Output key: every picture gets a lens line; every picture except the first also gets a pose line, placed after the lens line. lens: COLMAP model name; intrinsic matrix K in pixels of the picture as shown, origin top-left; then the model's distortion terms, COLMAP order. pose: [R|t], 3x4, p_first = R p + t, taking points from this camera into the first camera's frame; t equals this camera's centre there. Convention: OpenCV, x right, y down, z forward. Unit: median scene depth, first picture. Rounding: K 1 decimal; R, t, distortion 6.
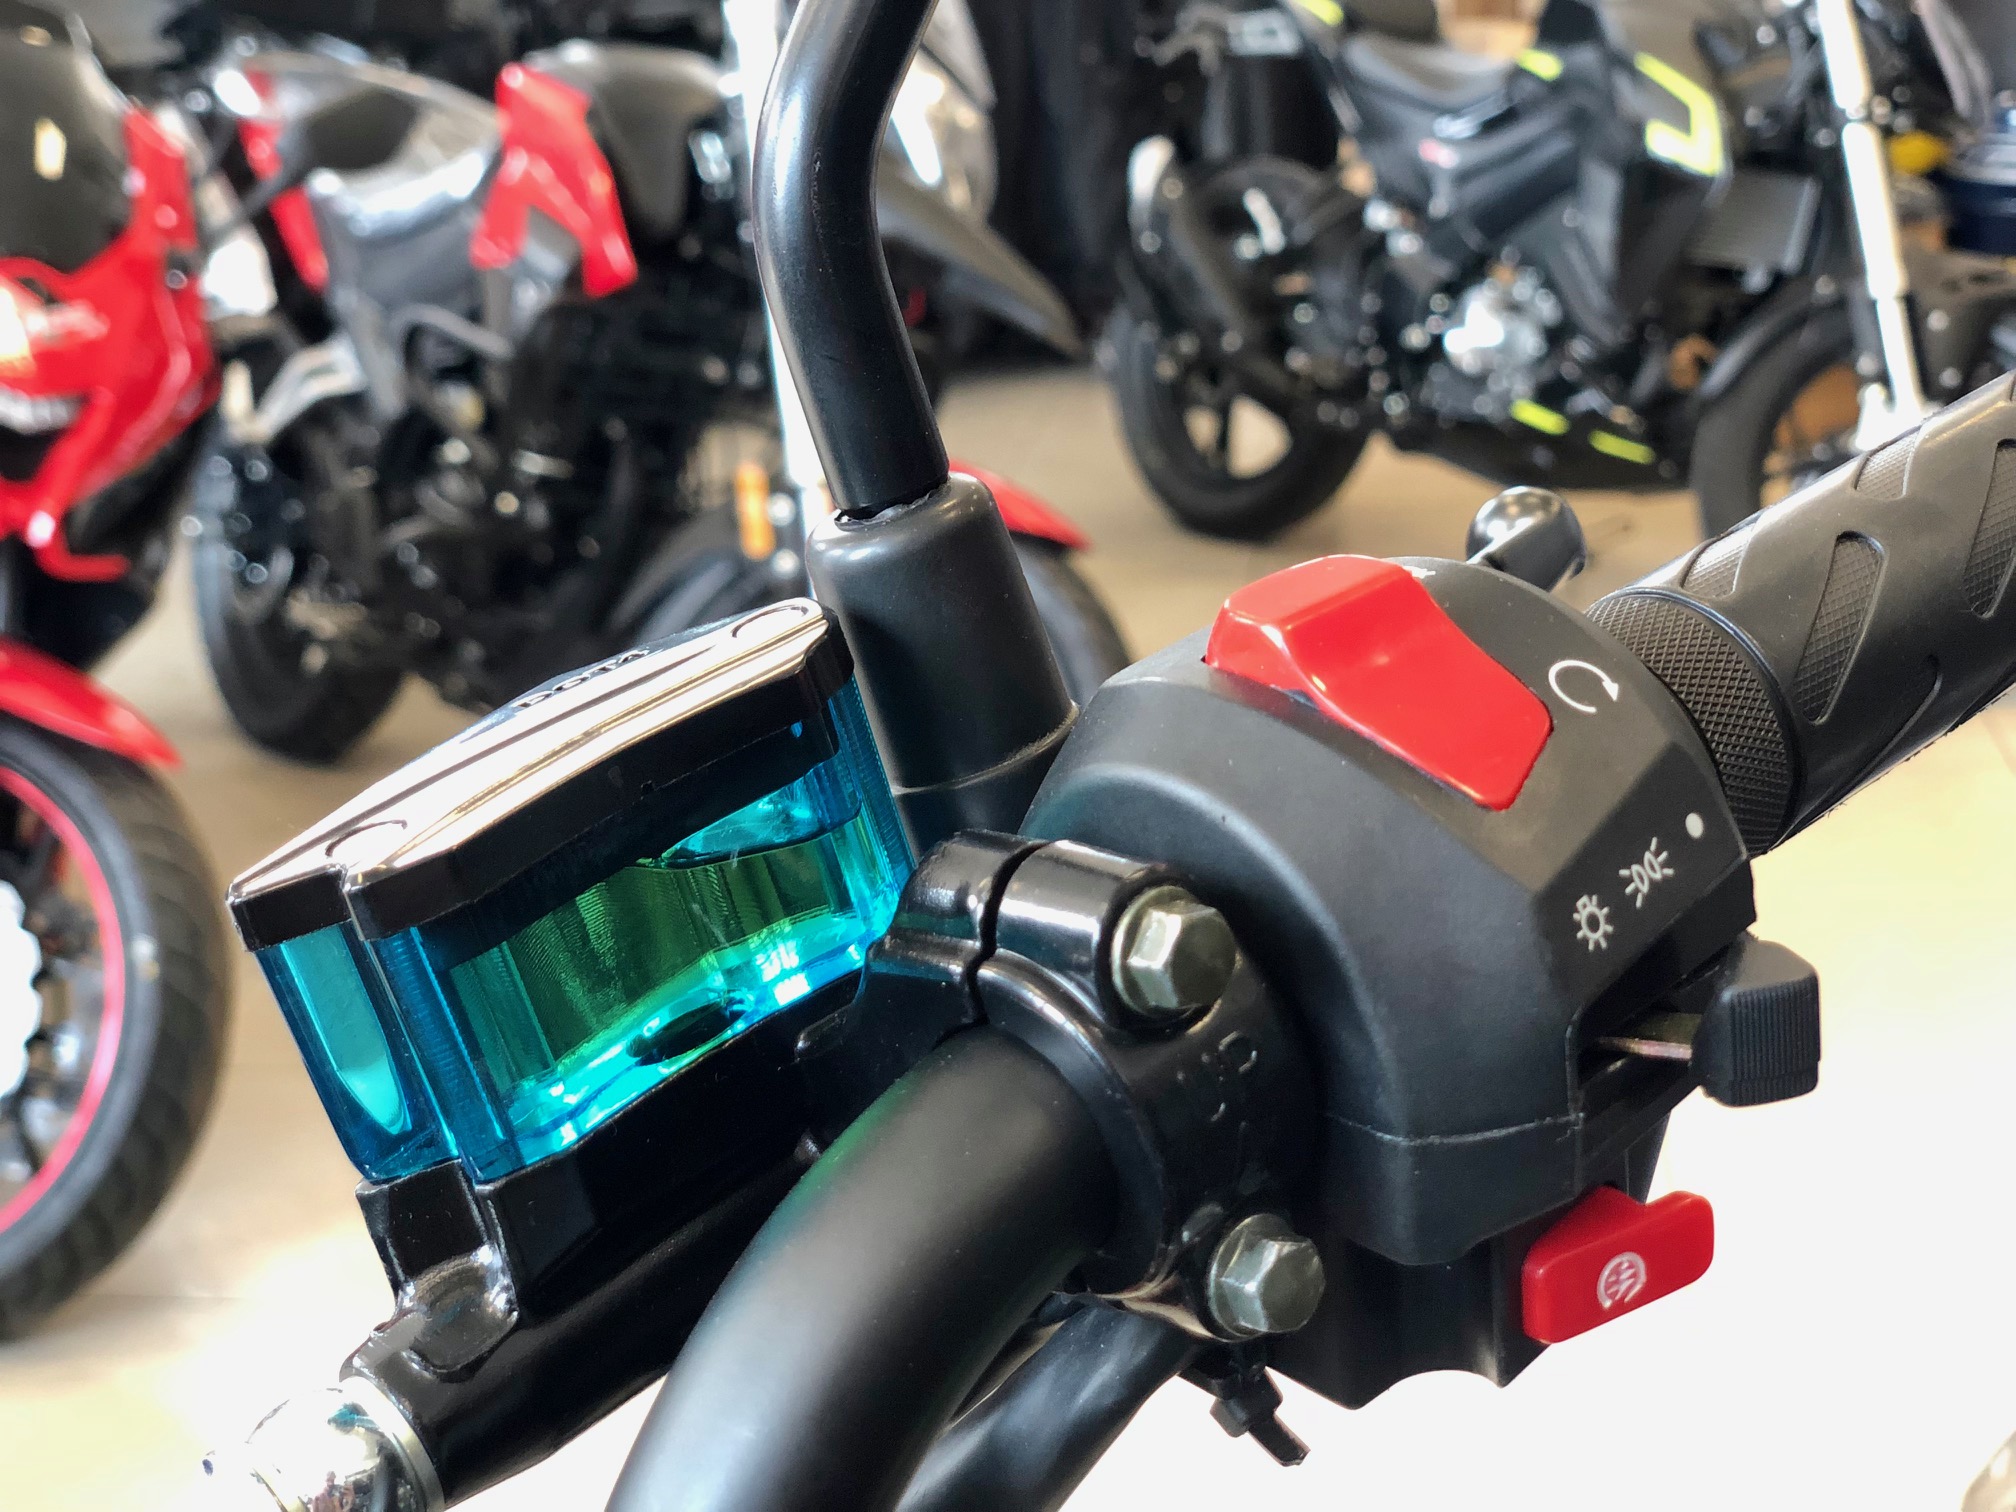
lens RADIAL K [[2986.5, 0, 1008.0], [0, 2986.5, 756.0], [0, 0, 1]] dist [-0.017762, -0.144769]
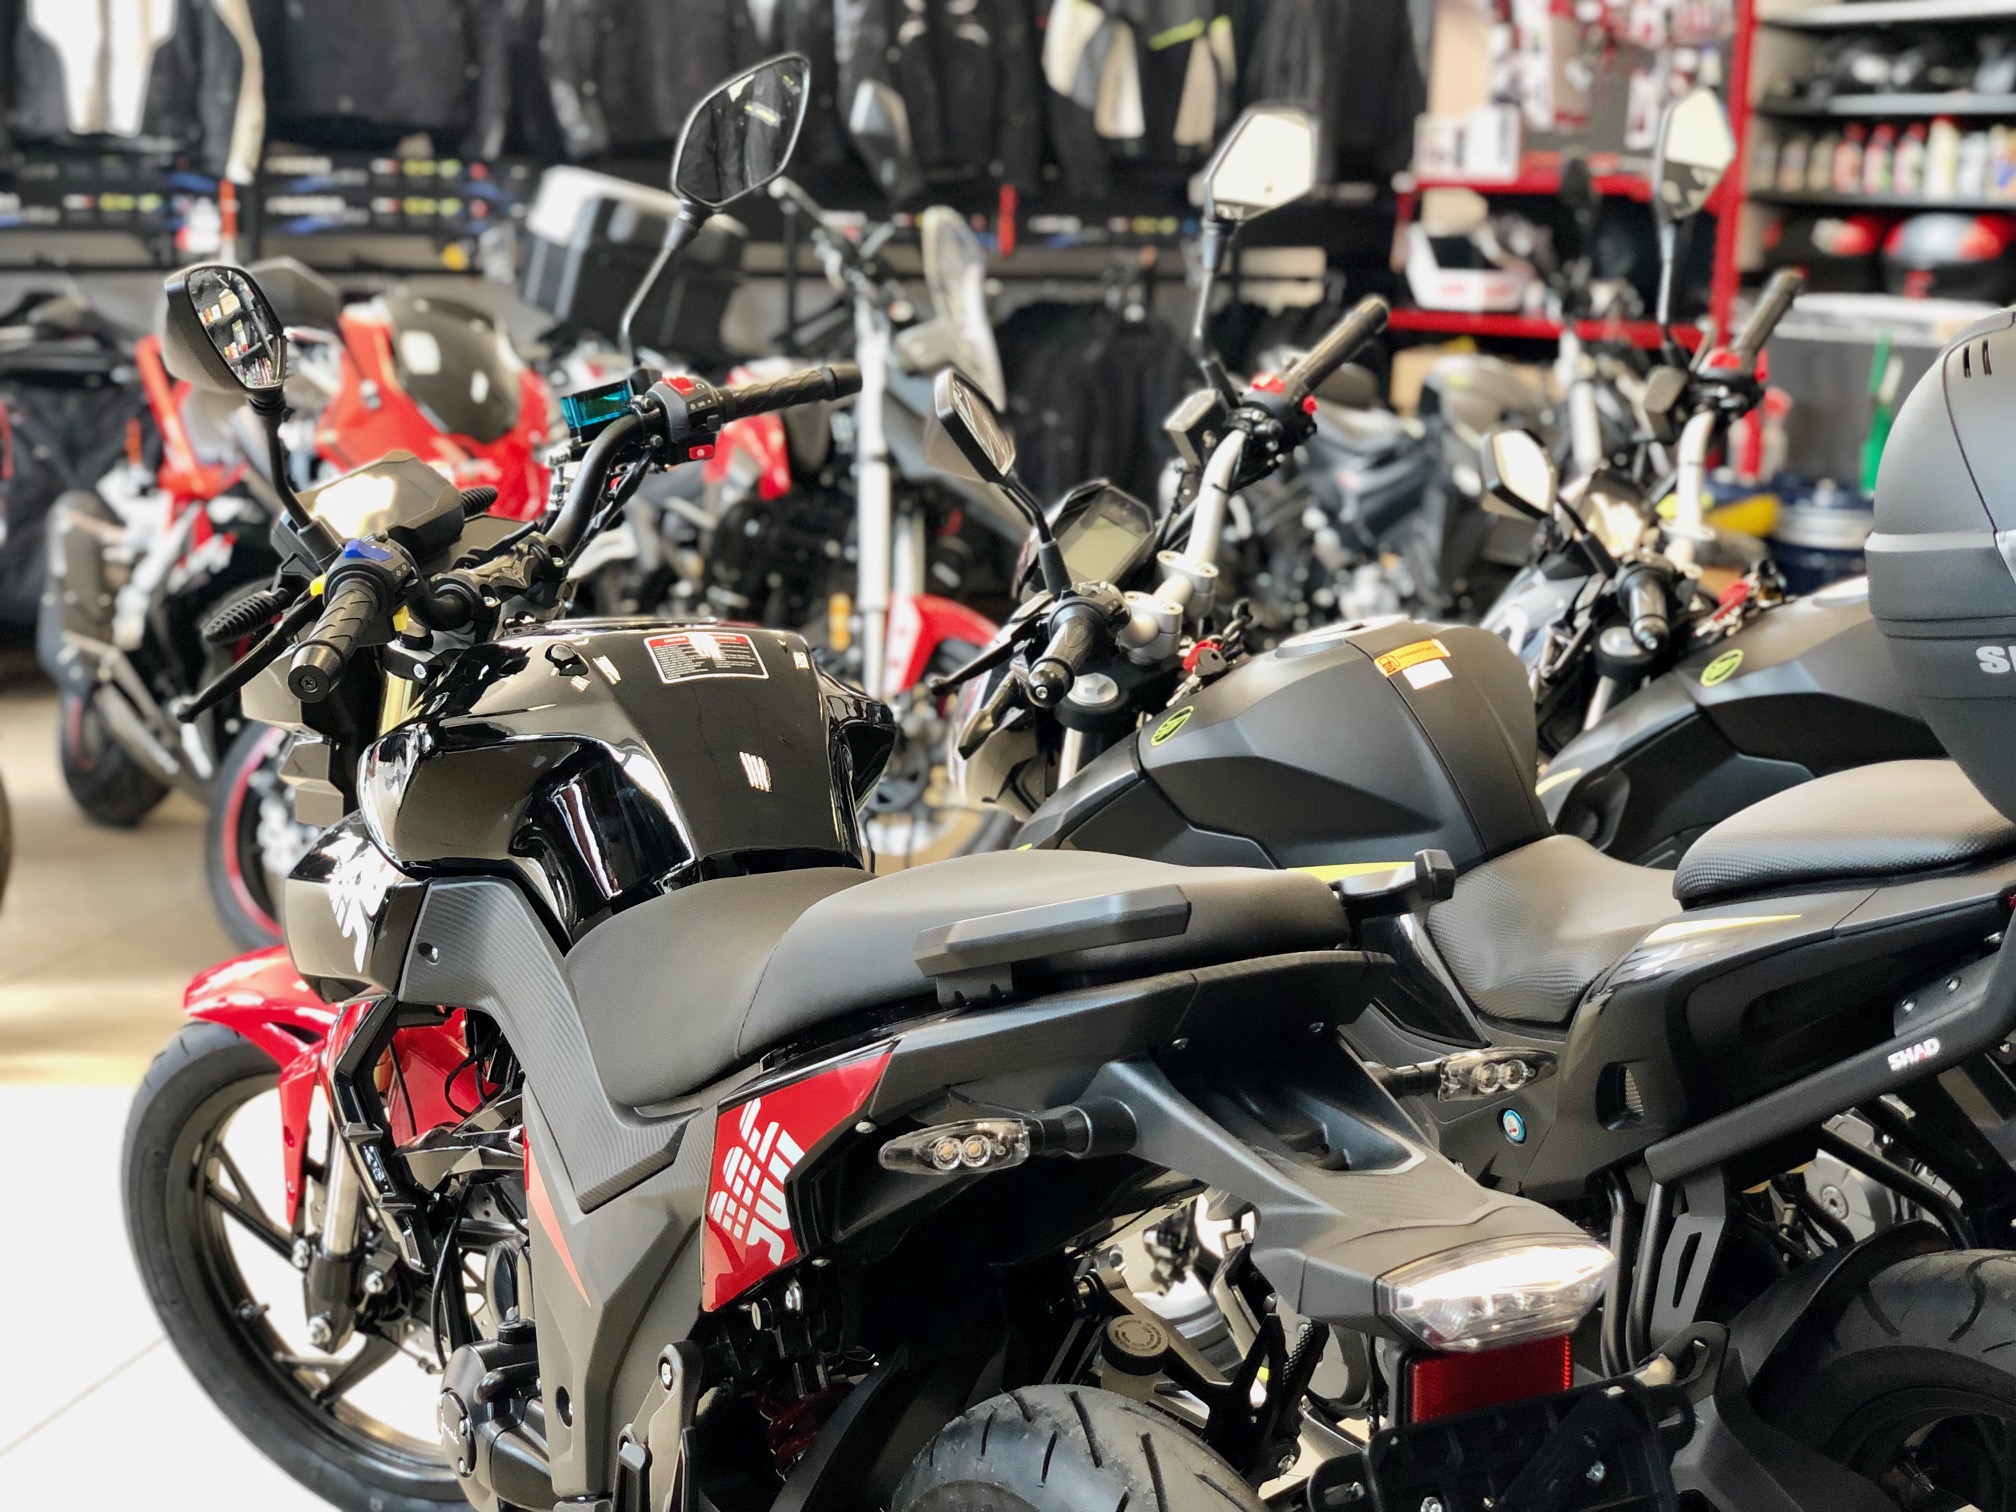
lens RADIAL K [[2986.5, 0, 1008.0], [0, 2986.5, 756.0], [0, 0, 1]] dist [-0.017762, -0.144769]
pose [[0.990856, 0.089782, -0.100713, 0.173806], [-0.101388, 0.987973, -0.116748, 0.167670], [0.089020, 0.125892, 0.988042, -0.635840]]
